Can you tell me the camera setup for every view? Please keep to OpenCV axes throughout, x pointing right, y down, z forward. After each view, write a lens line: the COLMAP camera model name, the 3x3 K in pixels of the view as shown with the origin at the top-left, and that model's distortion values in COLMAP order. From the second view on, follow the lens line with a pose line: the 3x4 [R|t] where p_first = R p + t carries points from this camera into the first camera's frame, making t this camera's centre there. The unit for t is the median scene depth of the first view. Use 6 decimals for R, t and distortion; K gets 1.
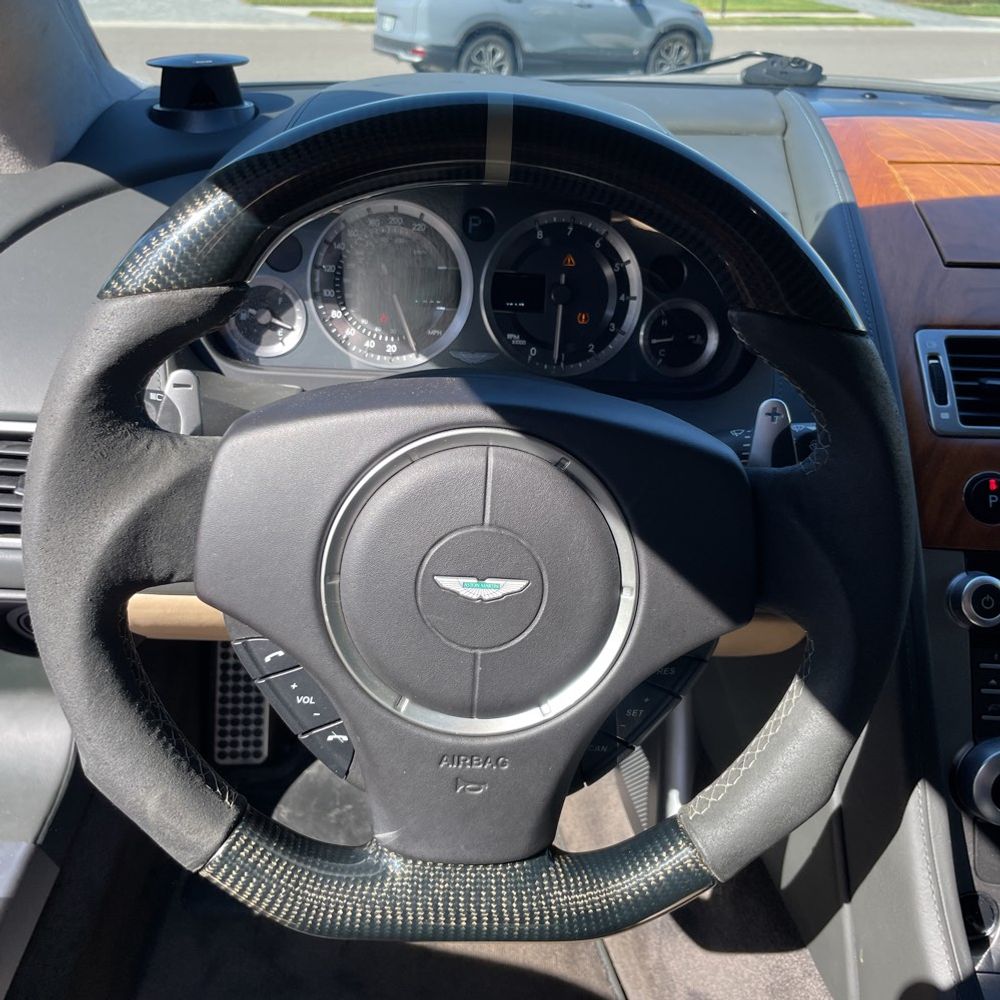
lens RADIAL K [[1028.7, 0, 487.9], [0, 1028.7, 504.0], [0, 0, 1]] dist [0.092362, -0.137683]
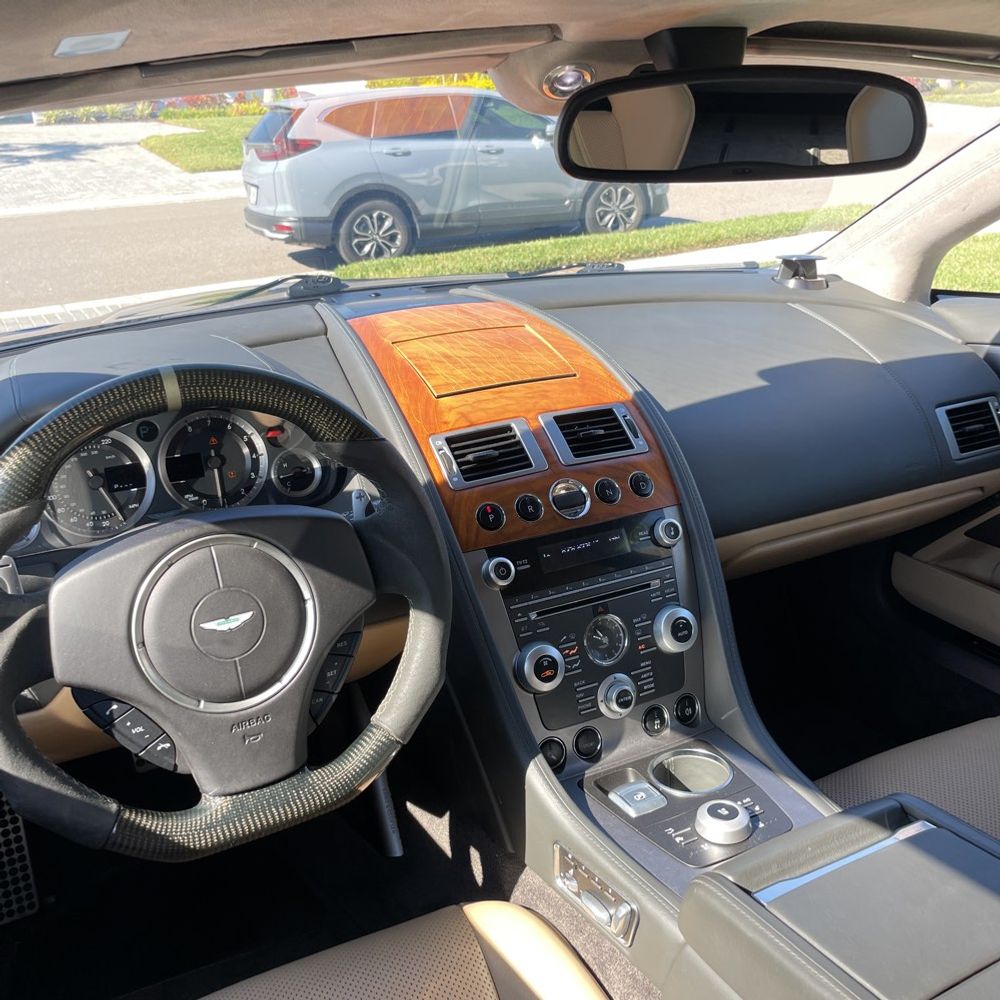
lens RADIAL K [[1024.5, 0, 501.9], [0, 1024.5, 496.4], [0, 0, 1]] dist [0.076078, -0.103244]
pose [[0.900095, -0.238334, 0.364726, -0.112487], [0.286484, 0.954457, -0.083304, 0.092783], [-0.328261, 0.179470, 0.927381, -0.537905]]
